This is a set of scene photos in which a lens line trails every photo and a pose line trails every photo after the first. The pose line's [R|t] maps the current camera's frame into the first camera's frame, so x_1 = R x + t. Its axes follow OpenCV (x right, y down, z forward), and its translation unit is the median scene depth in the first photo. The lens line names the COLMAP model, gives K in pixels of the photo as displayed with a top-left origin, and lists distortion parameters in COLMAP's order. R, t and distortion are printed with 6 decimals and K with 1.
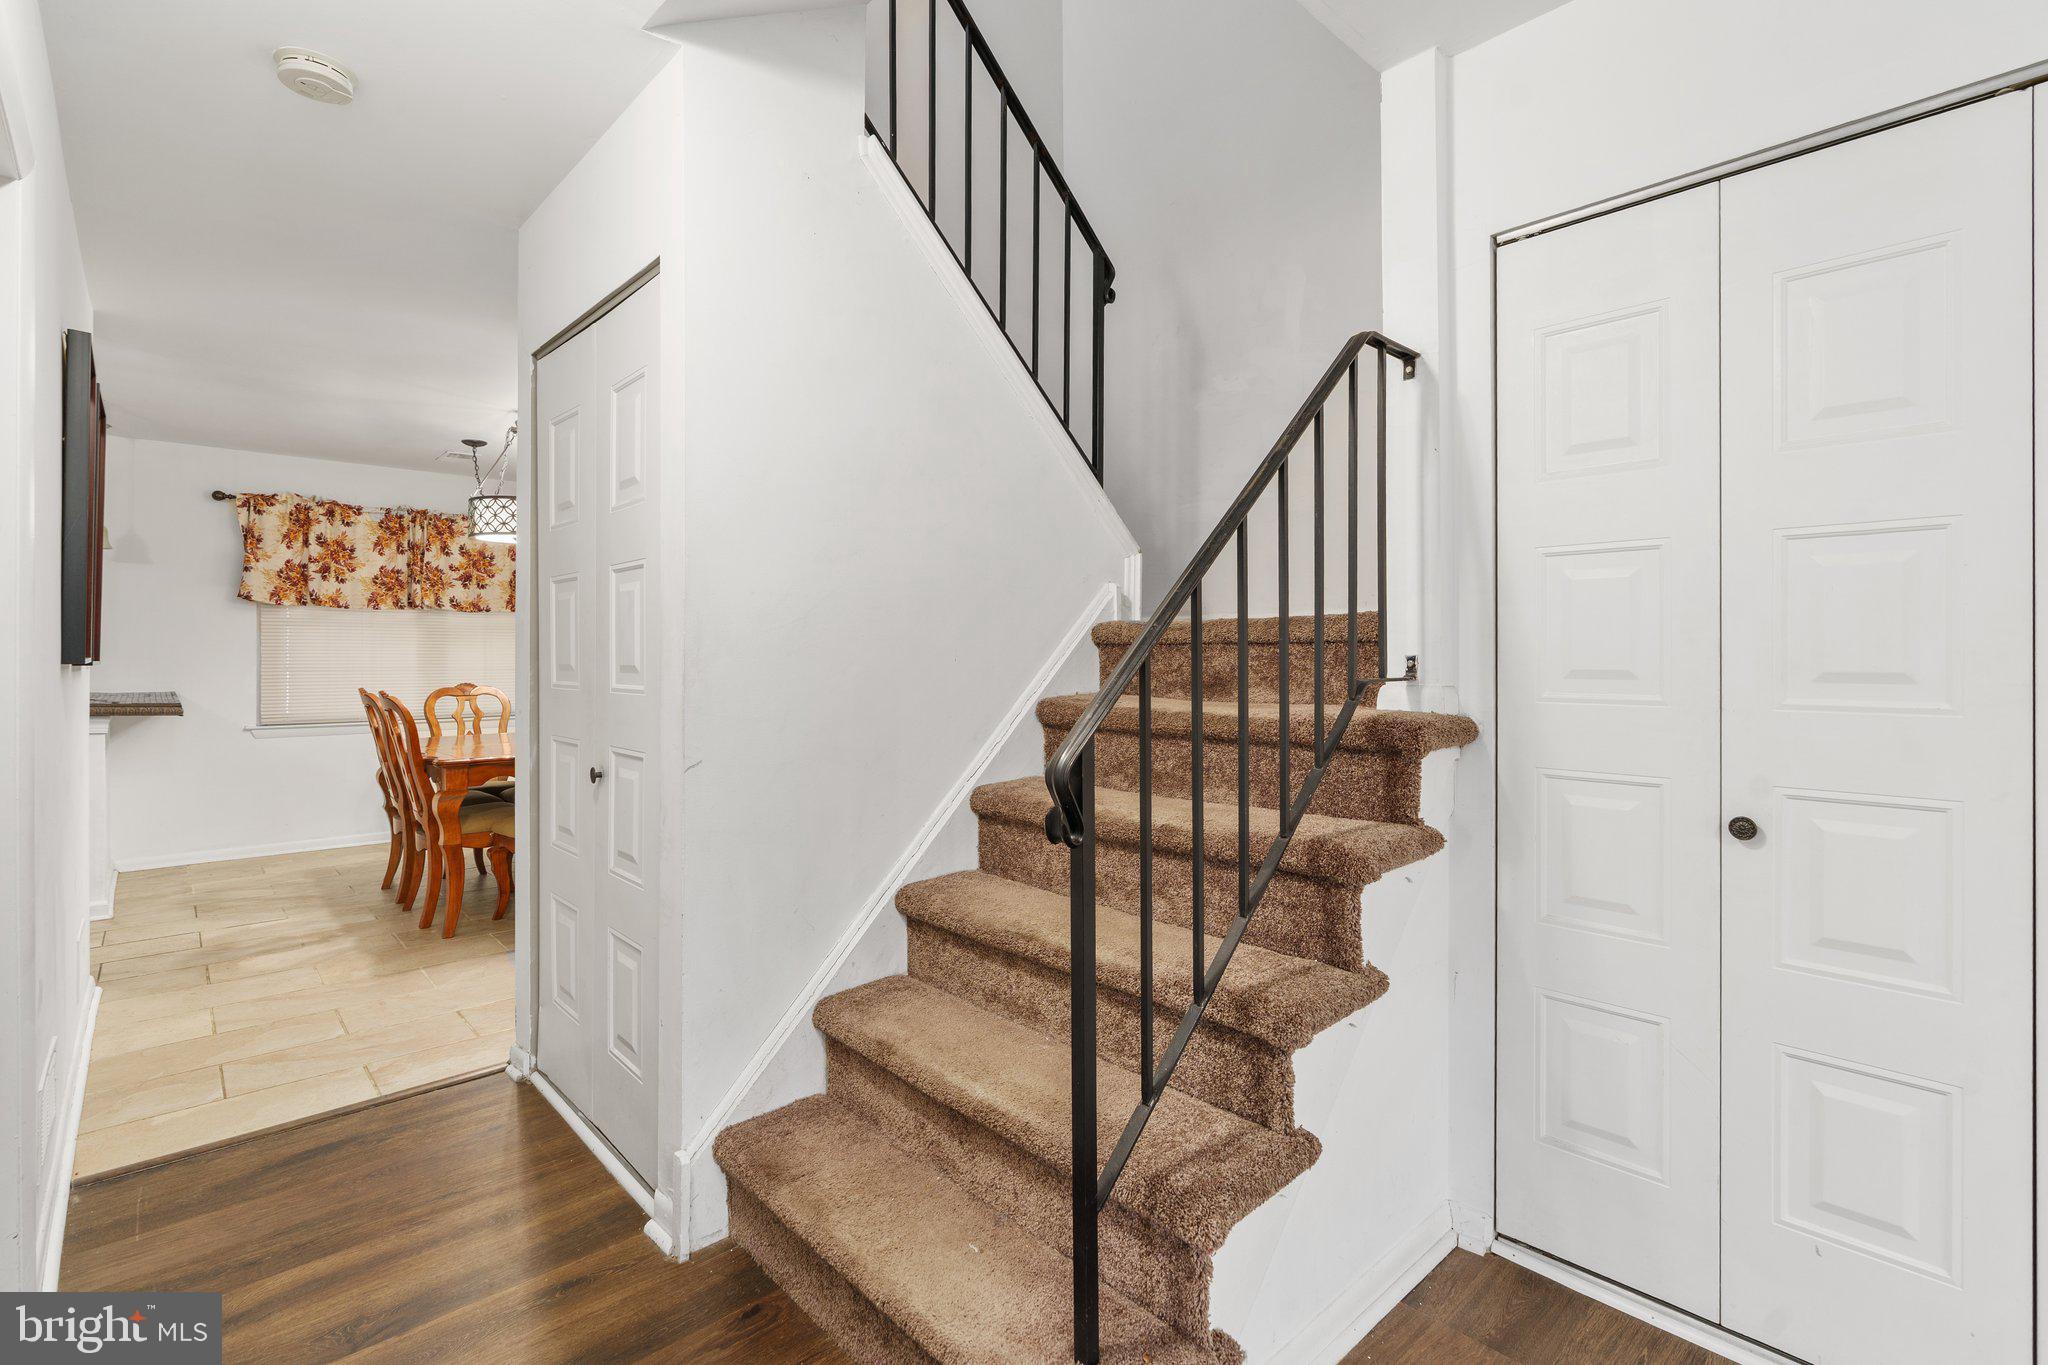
lens RADIAL K [[936.6, 0, 1020.4], [0, 936.6, 651.0], [0, 0, 1]] dist [-0.006834, 0.002170]
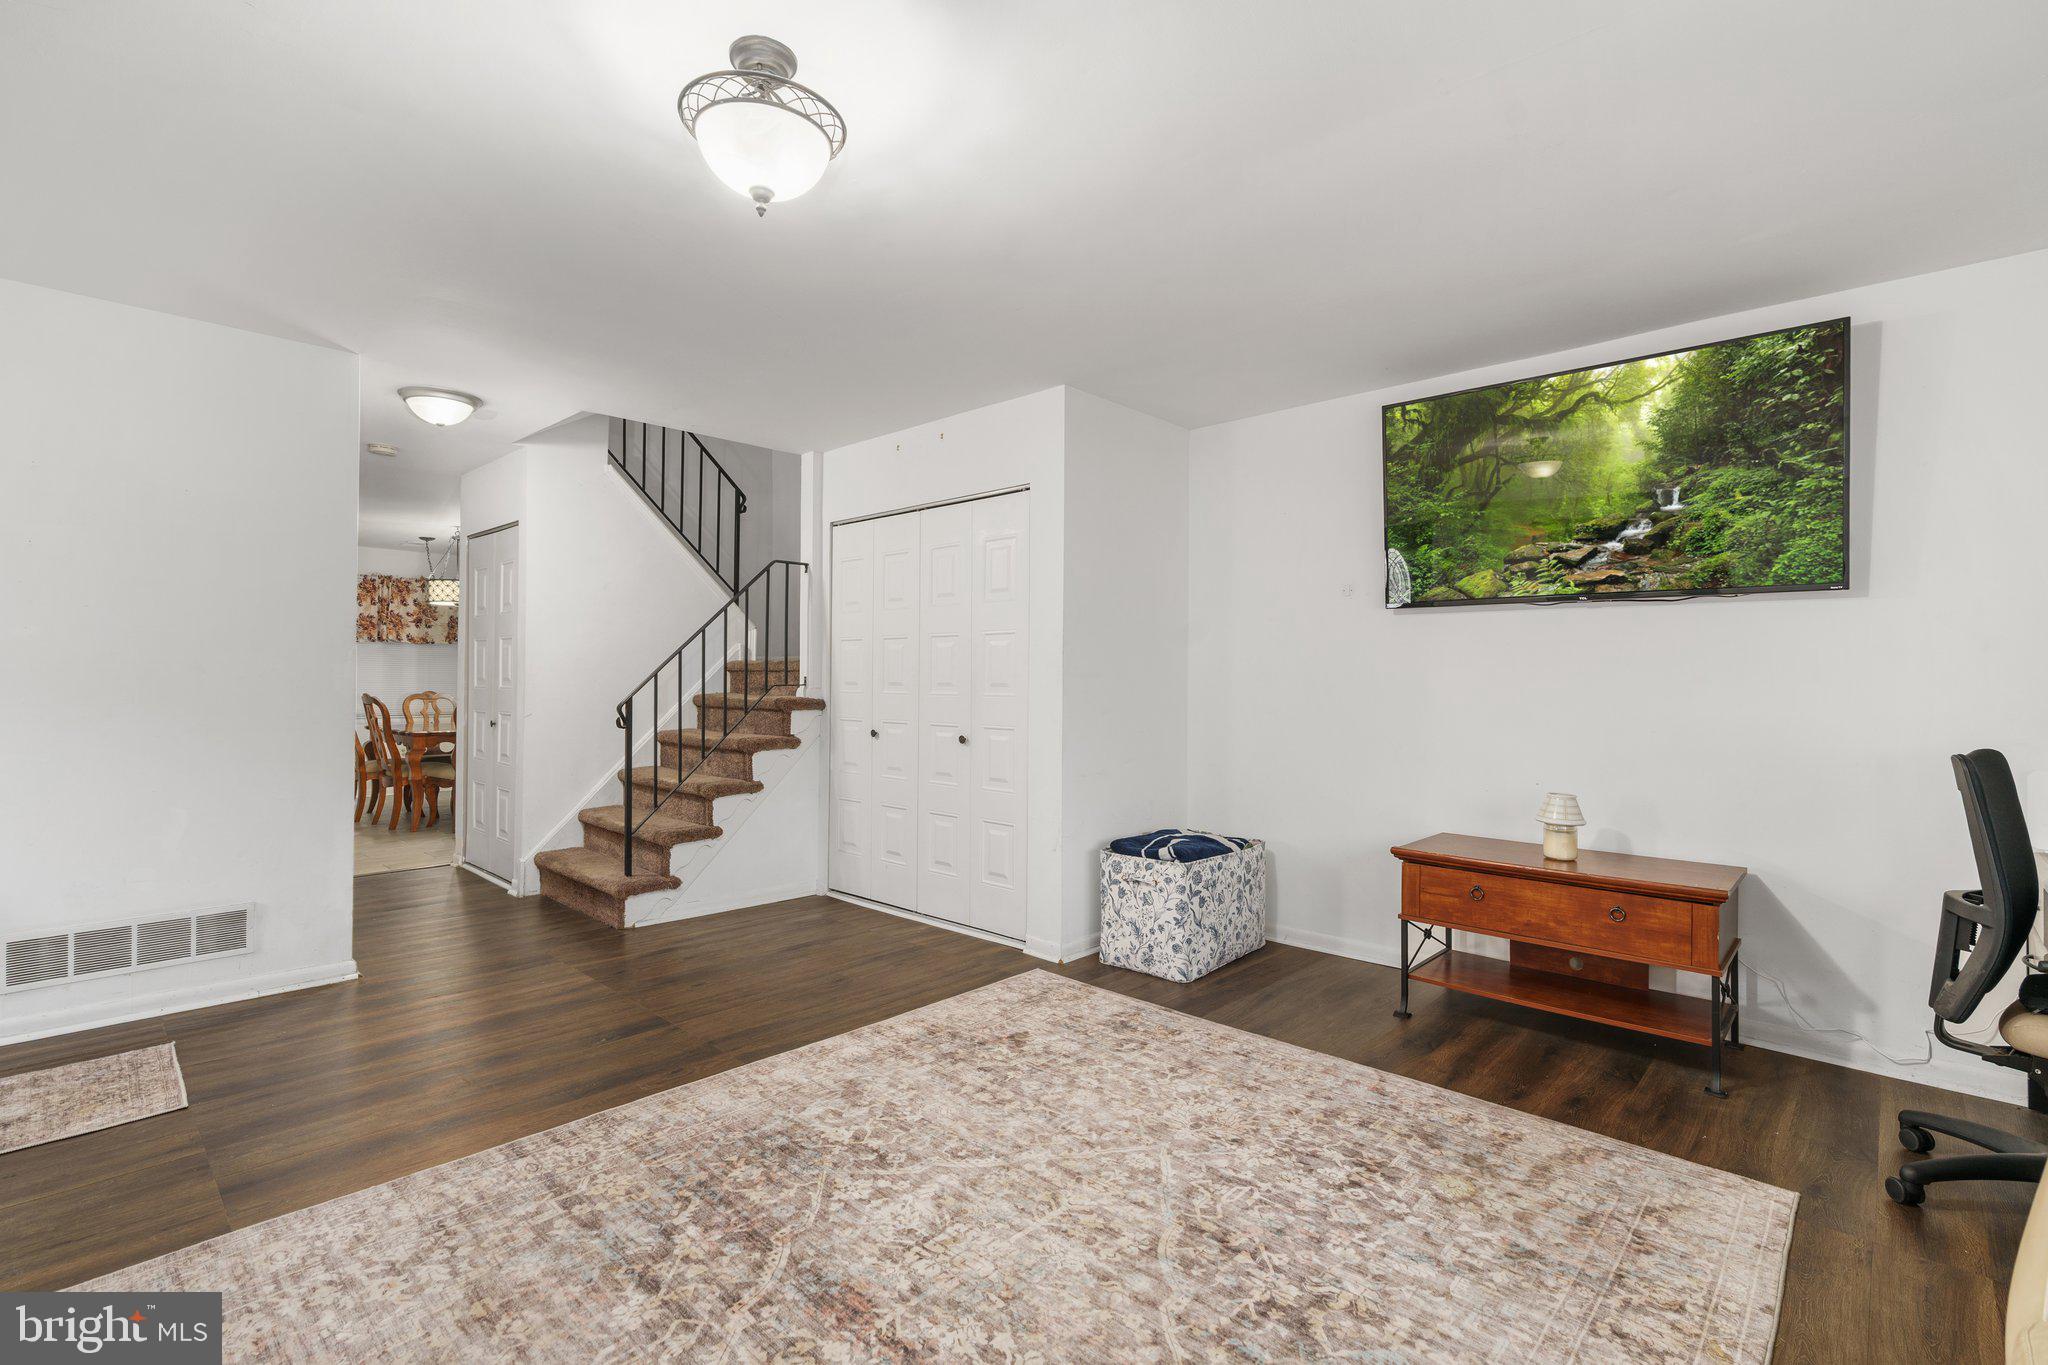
lens RADIAL K [[936.6, 0, 1018.4], [0, 936.6, 666.7], [0, 0, 1]] dist [-0.006834, 0.002170]
pose [[0.998318, 0.008137, 0.057394, 0.293489], [-0.007690, 0.999939, -0.007991, -0.001836], [-0.057456, 0.007536, 0.998320, -0.573802]]
